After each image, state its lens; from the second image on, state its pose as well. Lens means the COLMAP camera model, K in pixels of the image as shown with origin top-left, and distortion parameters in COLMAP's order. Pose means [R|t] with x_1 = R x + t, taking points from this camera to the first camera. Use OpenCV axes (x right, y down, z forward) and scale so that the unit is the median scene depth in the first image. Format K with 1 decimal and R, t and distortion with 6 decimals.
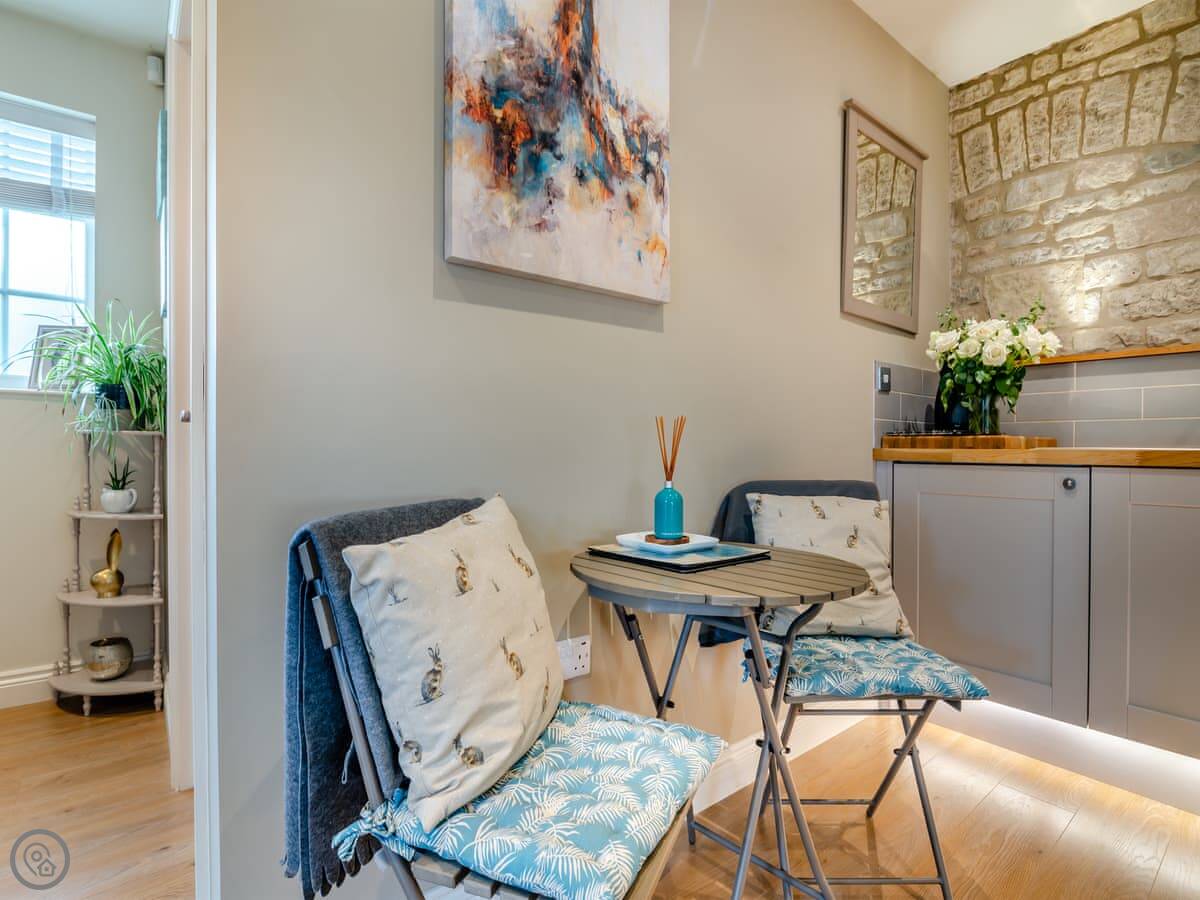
lens RADIAL K [[587.4, 0, 598.2], [0, 587.4, 458.1], [0, 0, 1]] dist [-0.016714, -0.001276]
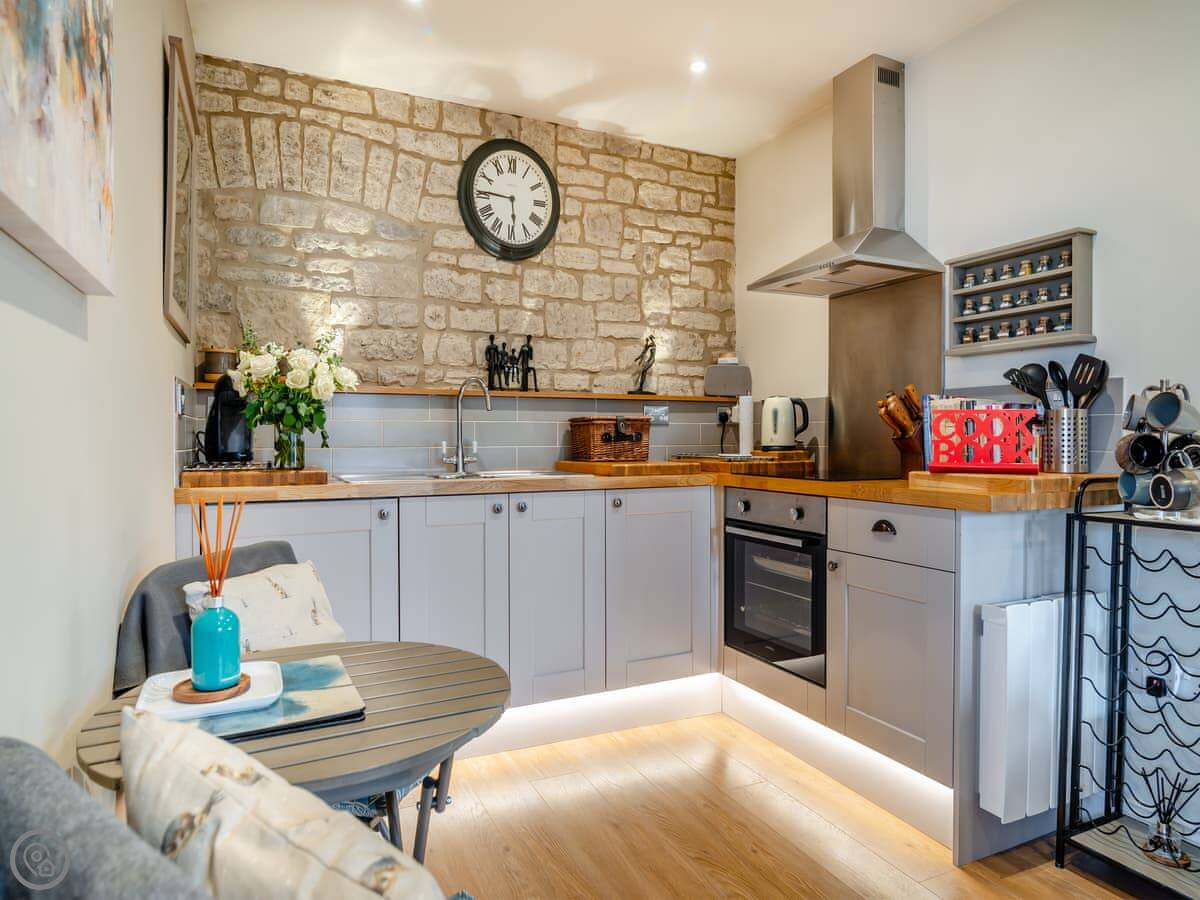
lens RADIAL K [[706.6, 0, 590.9], [0, 706.6, 441.1], [0, 0, 1]] dist [-0.011398, 0.000116]
pose [[0.226375, -0.011188, 0.973976, -0.337808], [0.020133, 0.999774, 0.006805, -0.081210], [-0.973832, 0.018068, 0.226549, 0.267567]]
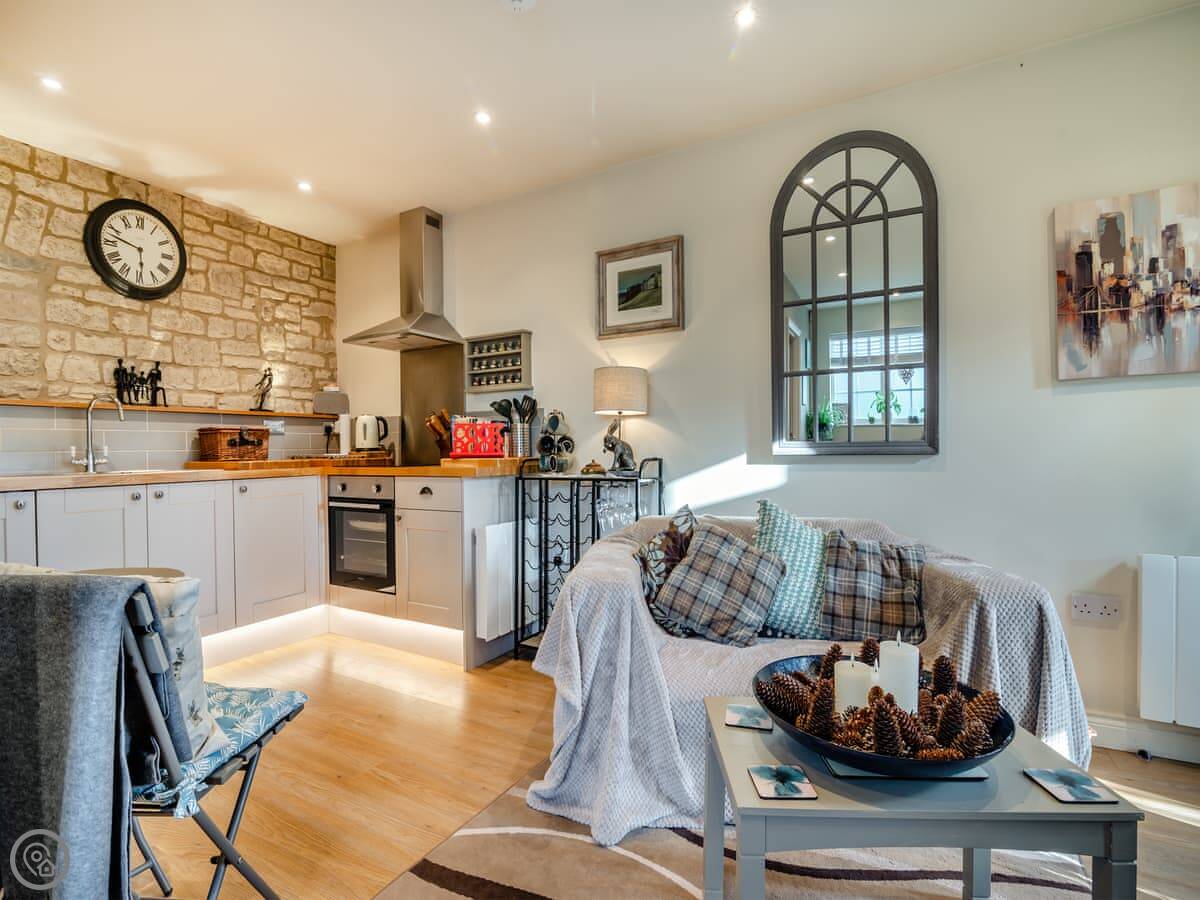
lens RADIAL K [[566.0, 0, 594.9], [0, 566.0, 450.6], [0, 0, 1]] dist [-0.019691, 0.001137]
pose [[-0.374159, -0.002660, 0.927361, -0.715525], [0.029421, 0.999458, 0.014737, -0.049943], [-0.926898, 0.032798, -0.373878, 0.219688]]
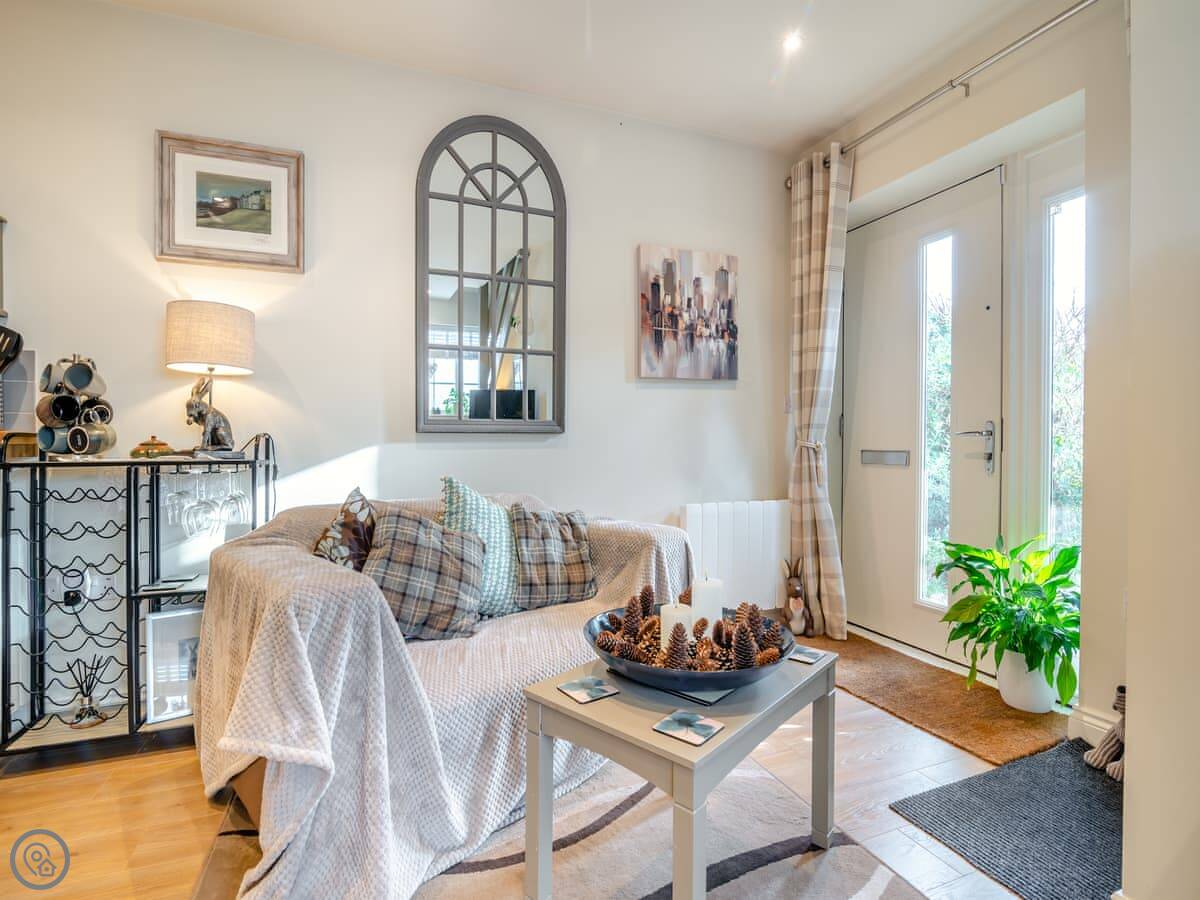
lens RADIAL K [[587.4, 0, 592.1], [0, 587.4, 445.8], [0, 0, 1]] dist [-0.016714, -0.001276]
pose [[-0.958392, -0.004631, 0.285419, -0.377139], [0.002754, 0.999672, 0.025469, -0.011271], [-0.285443, 0.025195, -0.958064, 0.424915]]
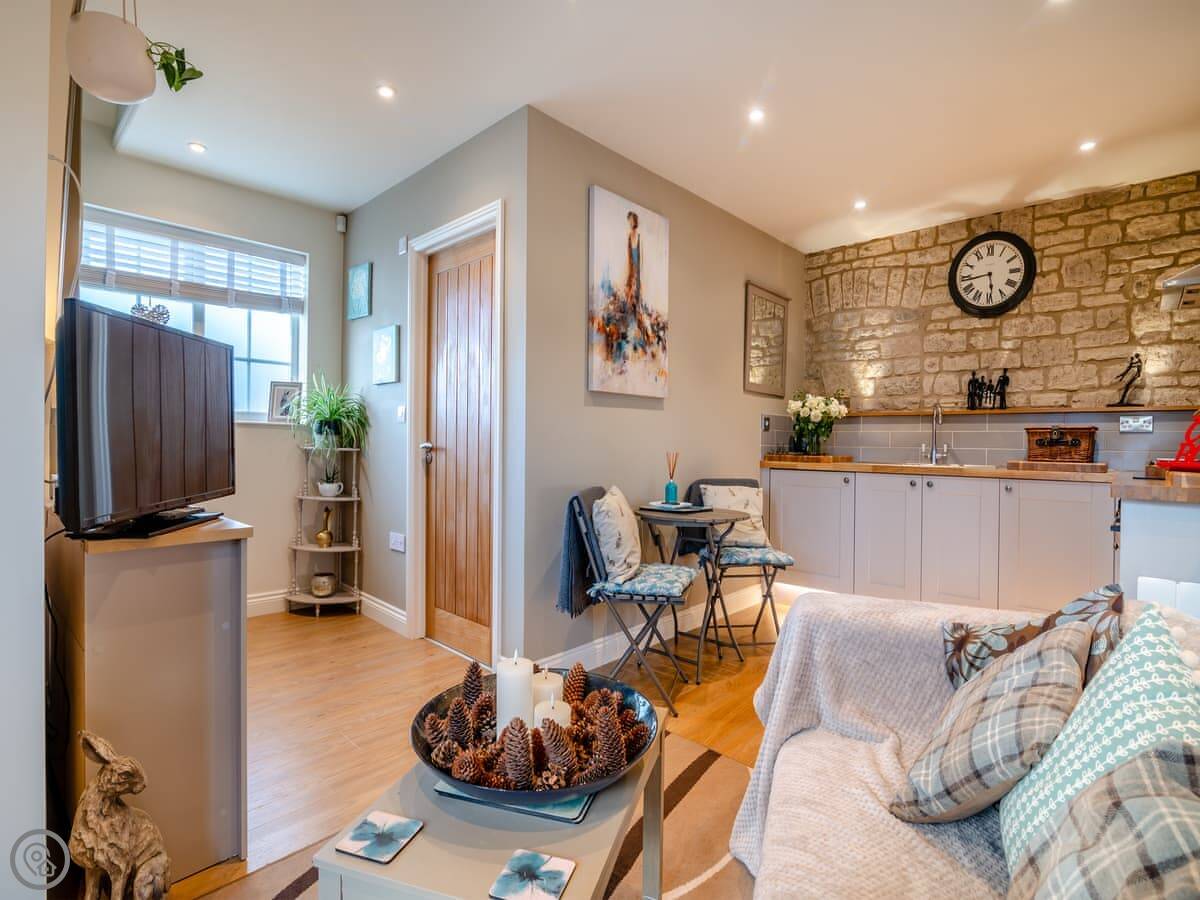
lens RADIAL K [[587.4, 0, 599.5], [0, 587.4, 447.0], [0, 0, 1]] dist [-0.016714, -0.001276]
pose [[0.990086, 0.008537, 0.140206, -0.316196], [-0.007379, 0.999934, -0.008779, -0.043128], [-0.140271, 0.007658, 0.990083, -0.826222]]
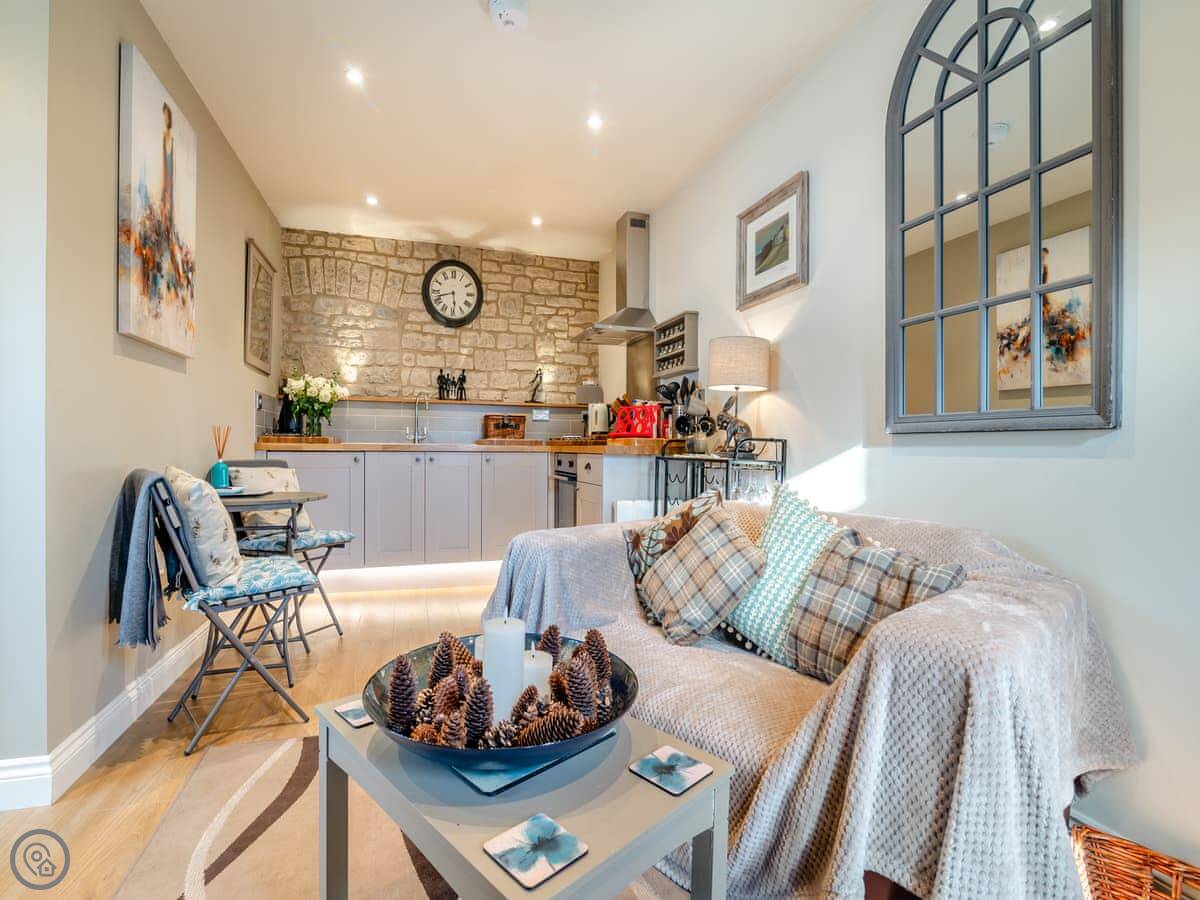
lens RADIAL K [[566.0, 0, 593.3], [0, 566.0, 450.3], [0, 0, 1]] dist [-0.019691, 0.001137]
pose [[0.352592, -0.004413, 0.935767, -0.738695], [0.009582, 0.999953, 0.001105, 0.012865], [-0.935728, 0.008577, 0.352618, -0.501824]]
